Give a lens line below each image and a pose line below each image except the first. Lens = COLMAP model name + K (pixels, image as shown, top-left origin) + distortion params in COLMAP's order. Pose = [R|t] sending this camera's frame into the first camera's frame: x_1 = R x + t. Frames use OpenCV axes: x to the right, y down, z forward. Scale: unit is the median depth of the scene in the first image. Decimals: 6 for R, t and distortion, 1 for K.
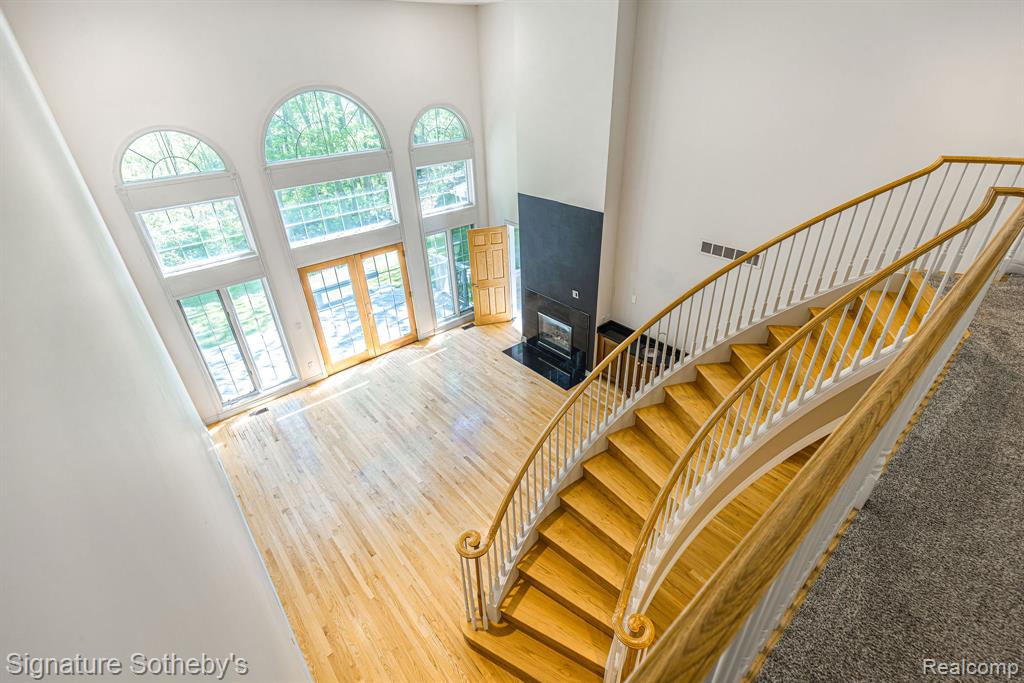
lens RADIAL K [[465.4, 0, 515.1], [0, 465.4, 342.5], [0, 0, 1]] dist [0.019002, 0.000134]
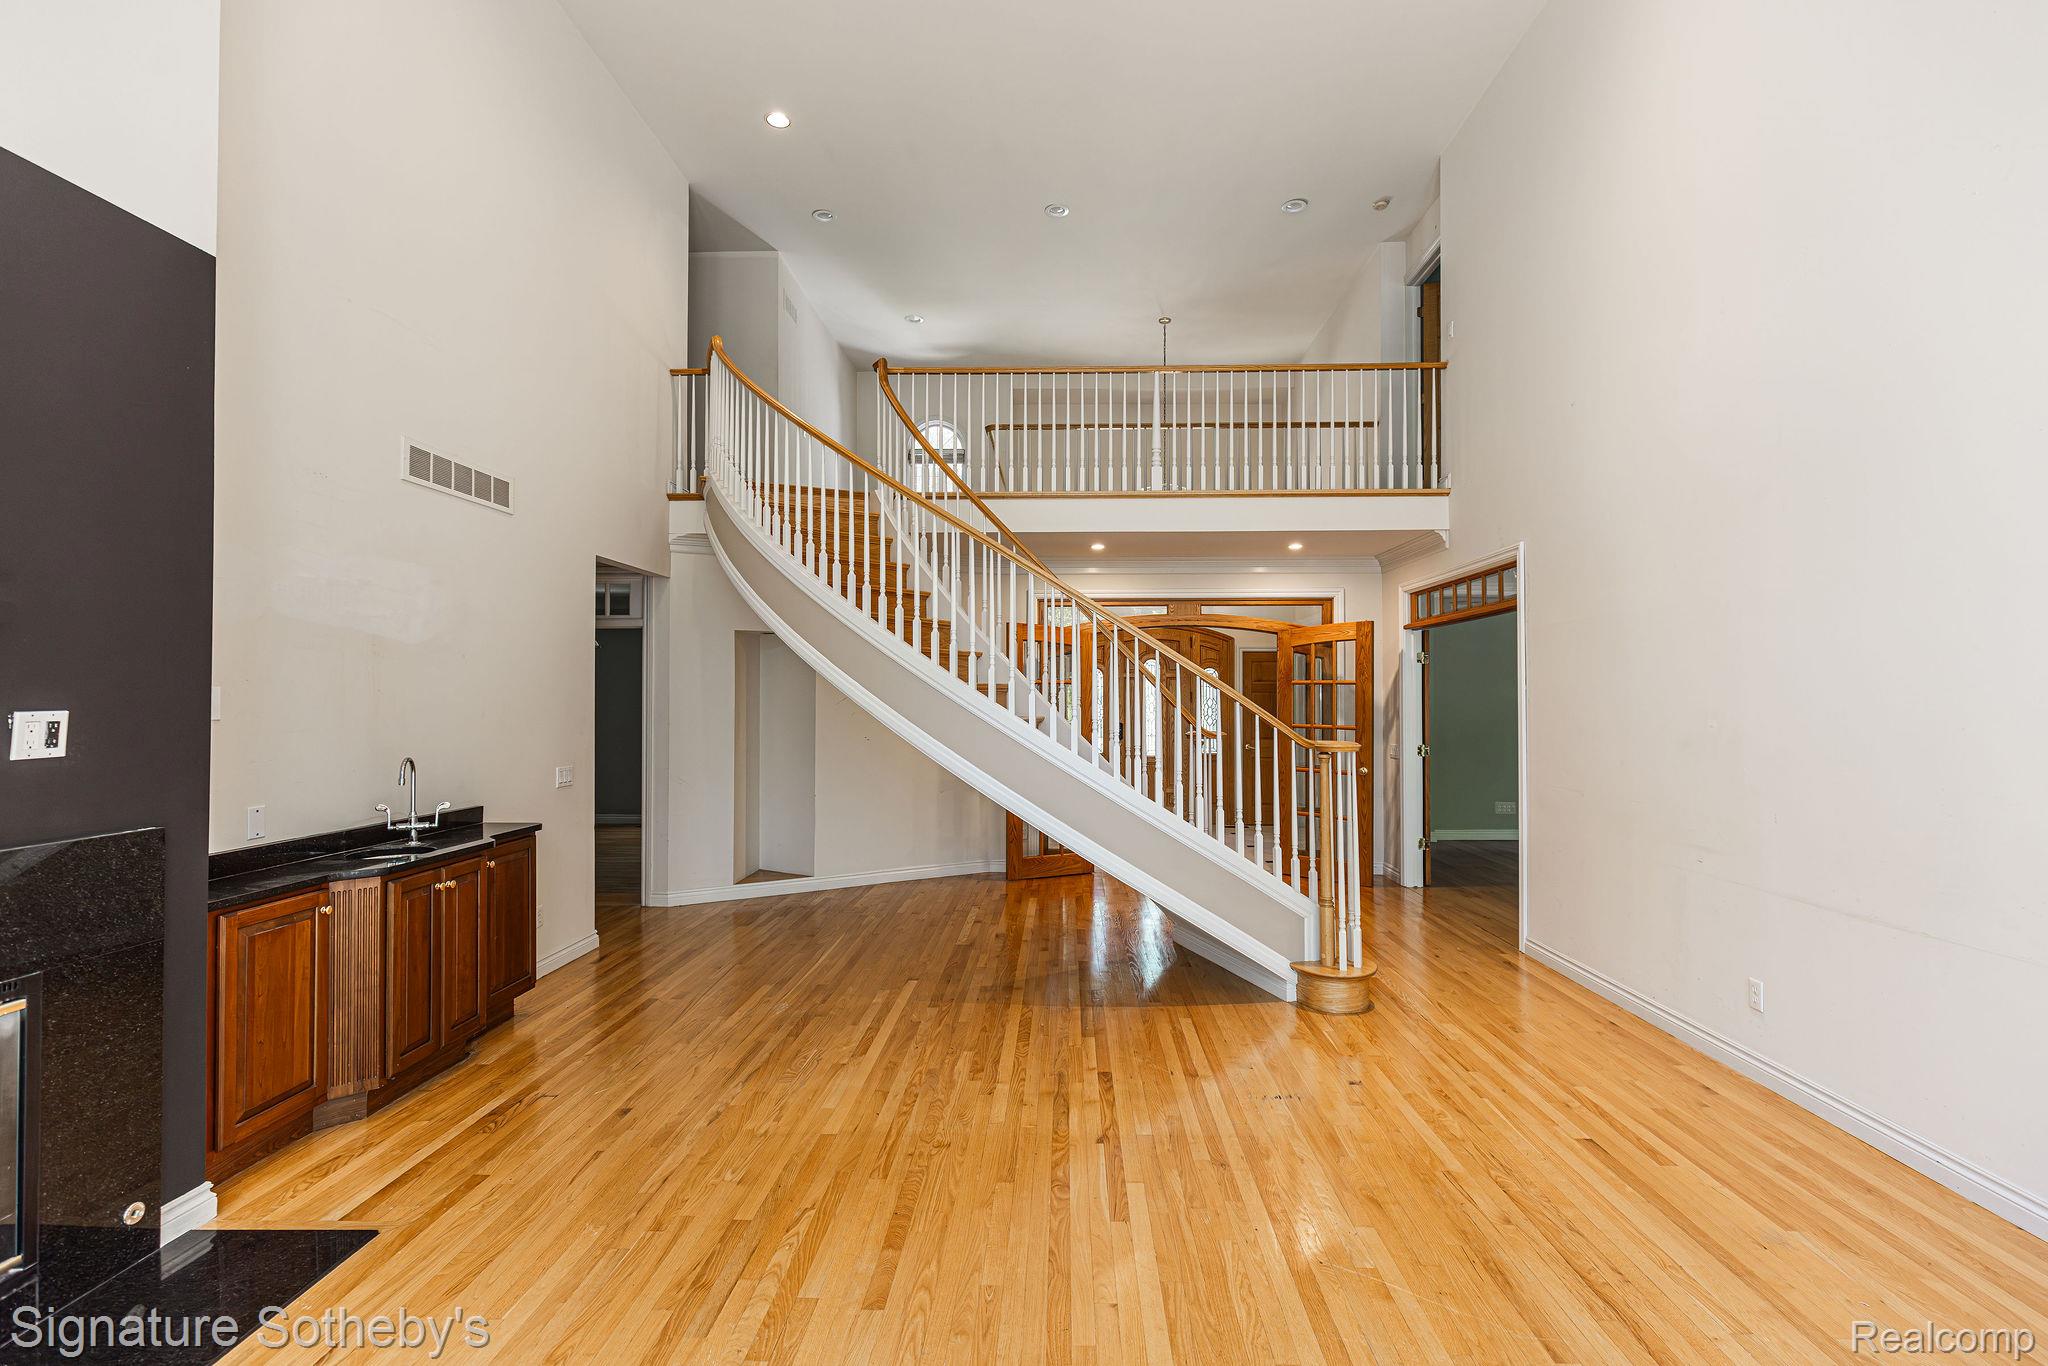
lens RADIAL K [[930.9, 0, 1030.1], [0, 930.9, 685.1], [0, 0, 1]] dist [0.019002, 0.000134]
pose [[-0.735125, 0.037805, 0.676877, -0.306470], [0.362154, 0.865940, 0.344954, -0.102979], [-0.573094, 0.498718, -0.650265, 0.967477]]
